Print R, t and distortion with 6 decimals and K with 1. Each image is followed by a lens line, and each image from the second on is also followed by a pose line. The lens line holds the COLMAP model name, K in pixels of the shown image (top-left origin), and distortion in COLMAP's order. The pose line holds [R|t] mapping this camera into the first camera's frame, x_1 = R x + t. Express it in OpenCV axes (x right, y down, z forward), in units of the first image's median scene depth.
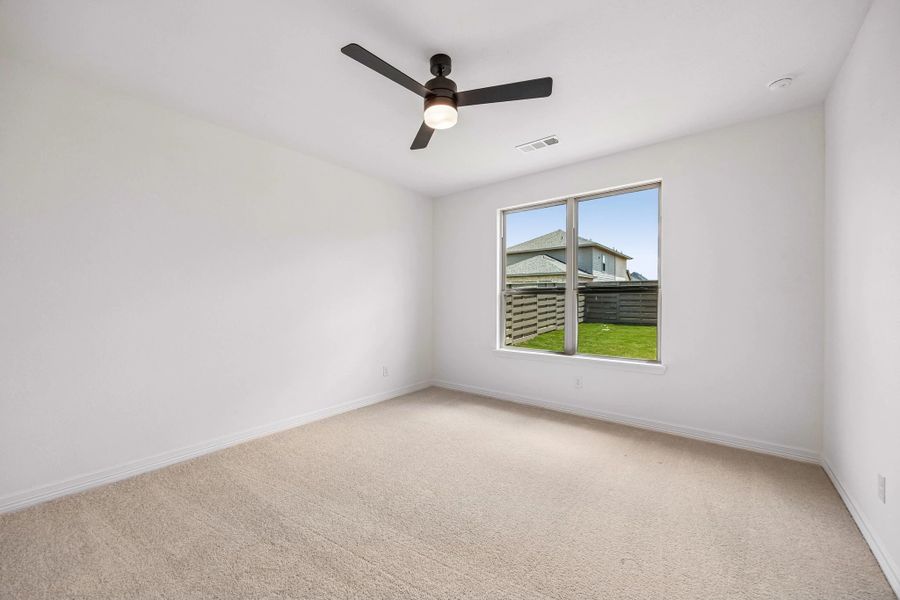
lens RADIAL K [[351.0, 0, 449.0], [0, 351.0, 298.3], [0, 0, 1]] dist [-0.001707, -0.000159]
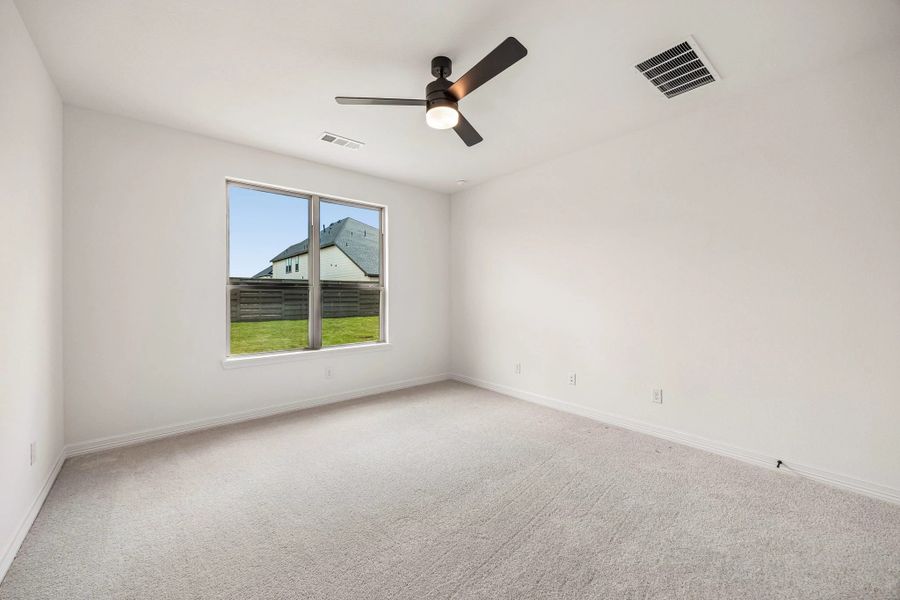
lens RADIAL K [[351.0, 0, 449.0], [0, 351.0, 298.3], [0, 0, 1]] dist [-0.001707, -0.000159]
pose [[0.176166, -0.006479, 0.984339, -0.630284], [-0.002496, 0.999972, 0.007029, 0.004732], [-0.984357, -0.003695, 0.176145, 0.472911]]
